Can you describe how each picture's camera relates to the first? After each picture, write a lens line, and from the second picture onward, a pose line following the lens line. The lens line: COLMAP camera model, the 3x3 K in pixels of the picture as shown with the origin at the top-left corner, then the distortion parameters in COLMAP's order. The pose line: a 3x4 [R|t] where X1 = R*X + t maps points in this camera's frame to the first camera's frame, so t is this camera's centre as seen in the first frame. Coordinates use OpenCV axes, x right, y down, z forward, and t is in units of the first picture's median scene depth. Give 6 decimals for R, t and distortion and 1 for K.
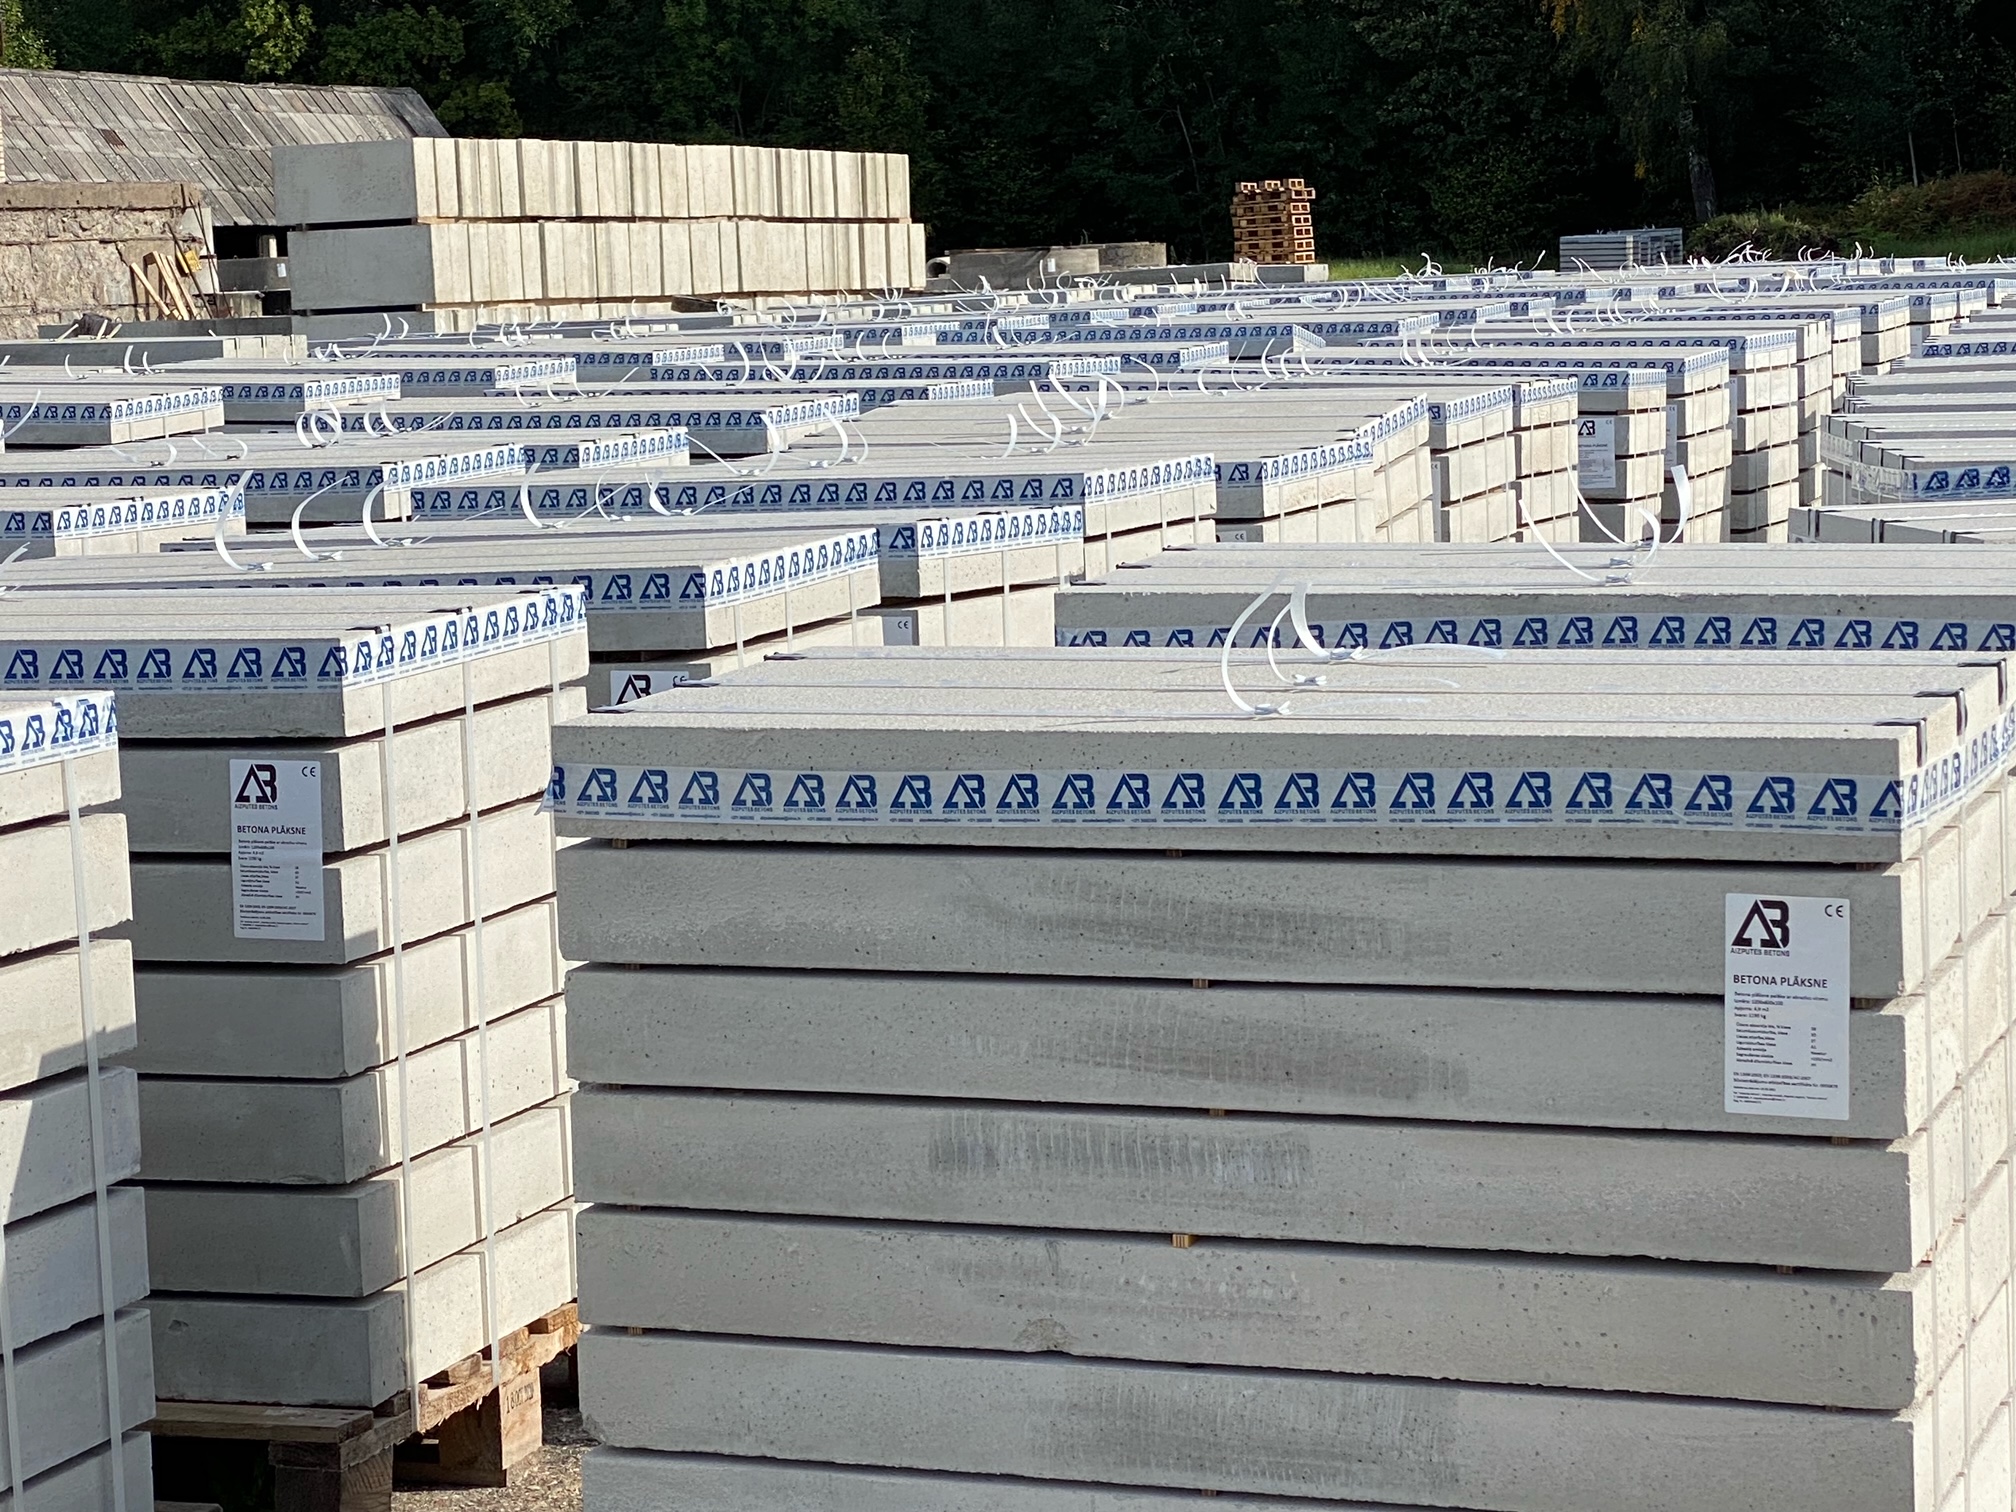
lens RADIAL K [[4817.5, 0, 1008.5], [0, 4817.5, 756.3], [0, 0, 1]] dist [-0.031506, 0.000000]
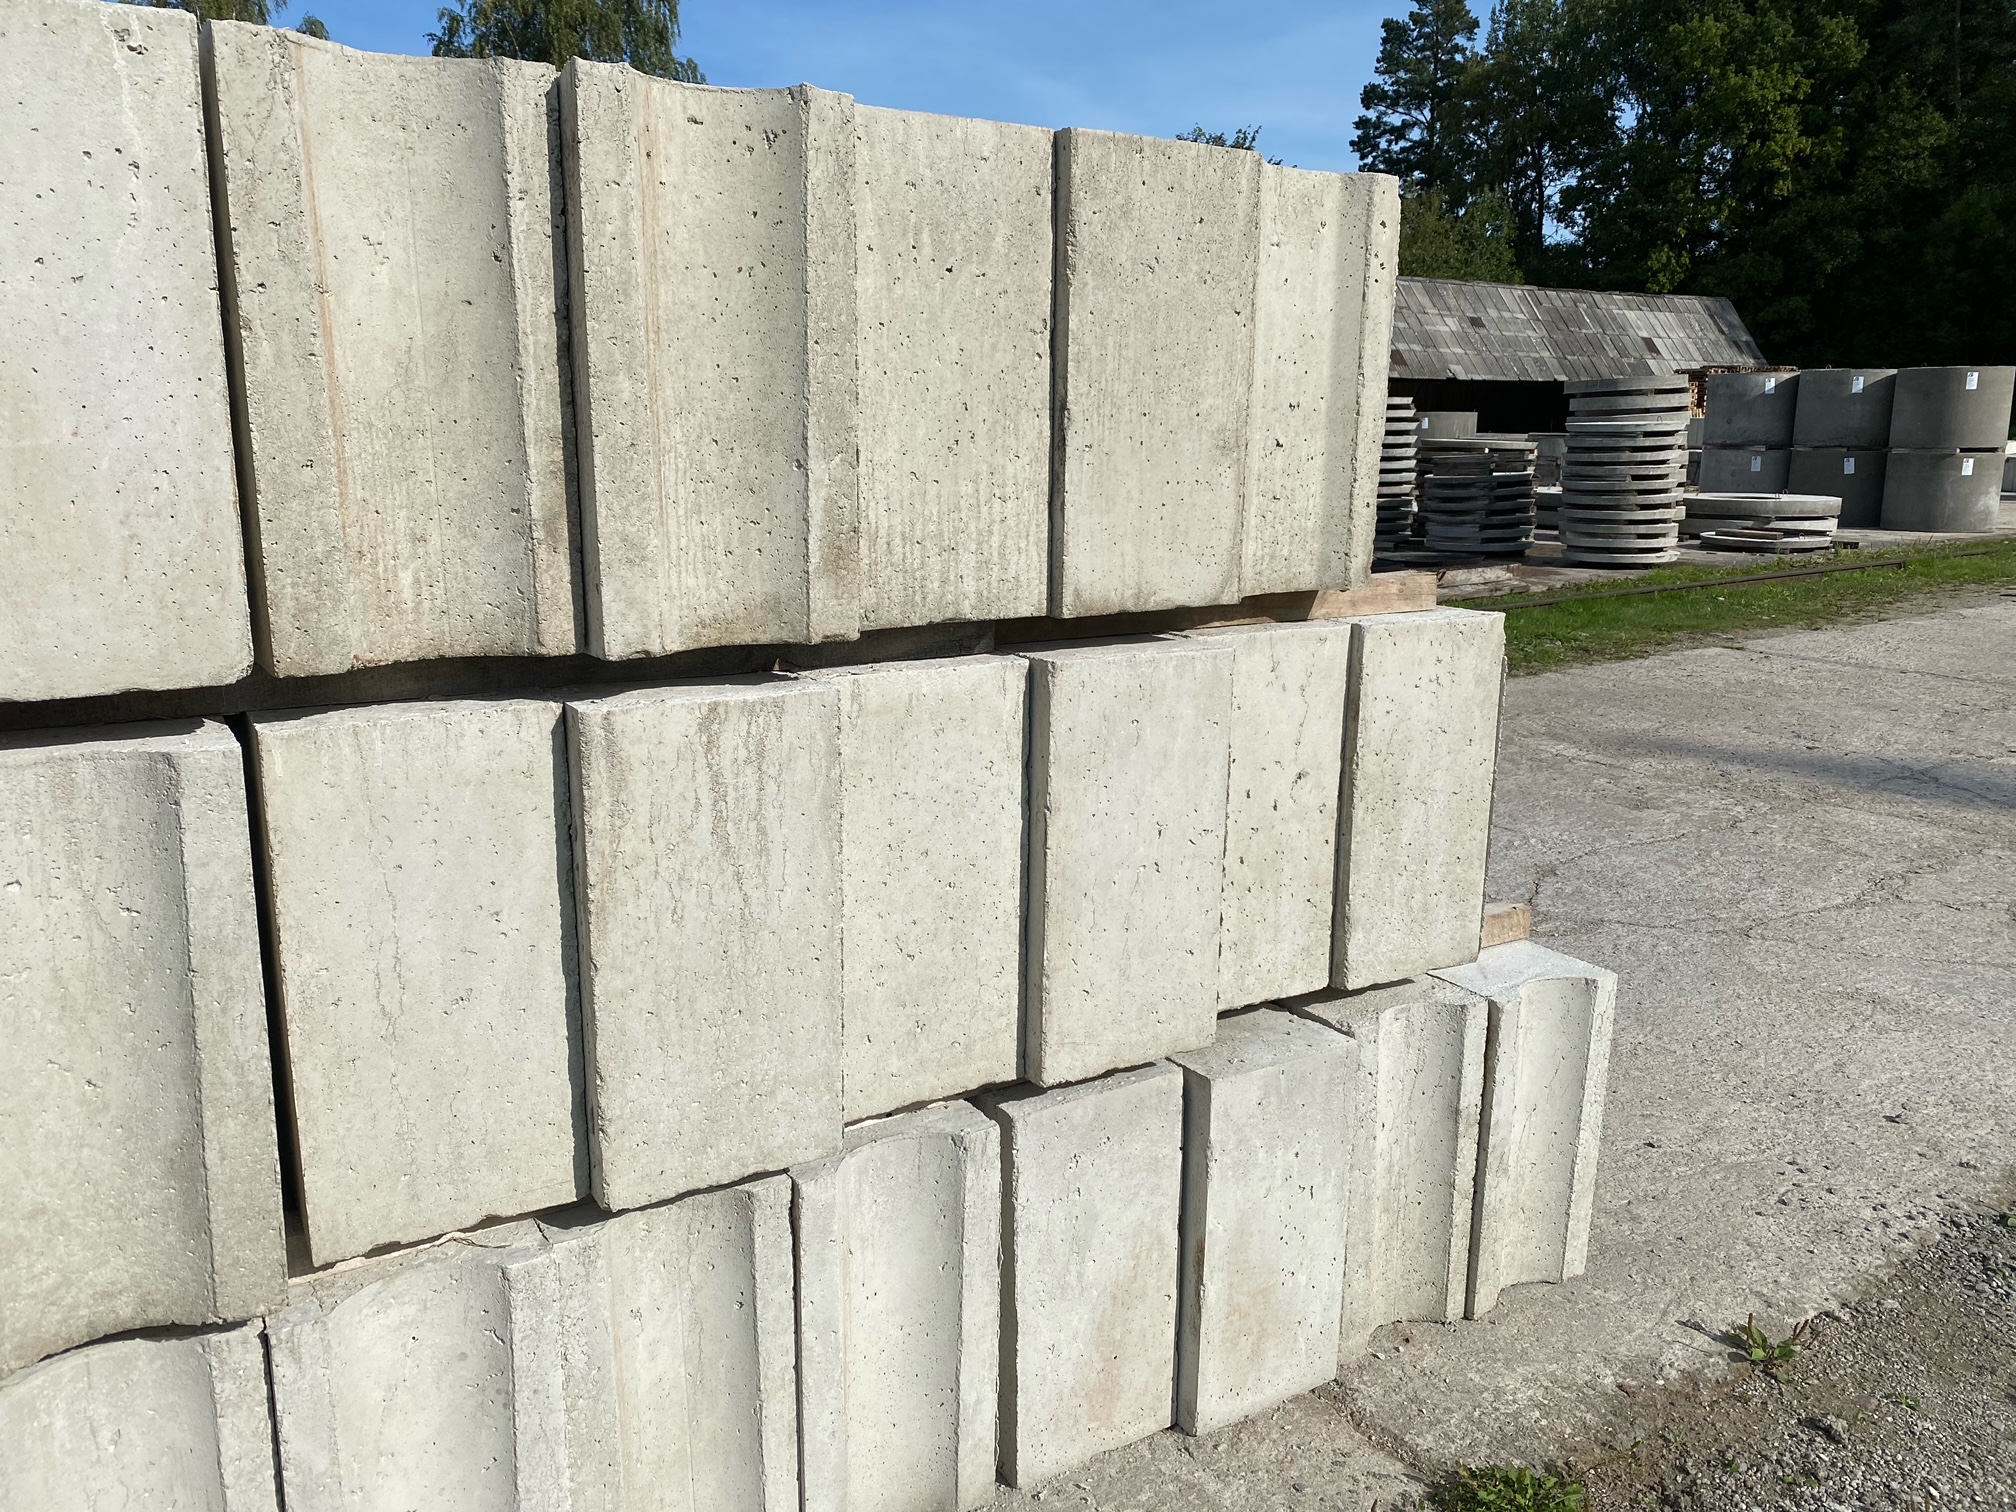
lens RADIAL K [[1544.6, 0, 1006.9], [0, 1544.6, 753.4], [0, 0, 1]] dist [0.006095, 0.002279]
pose [[0.803876, 0.165808, -0.571219, 0.007686], [-0.089209, 0.983106, 0.159824, -0.051393], [0.588069, -0.077521, 0.805087, 0.444696]]
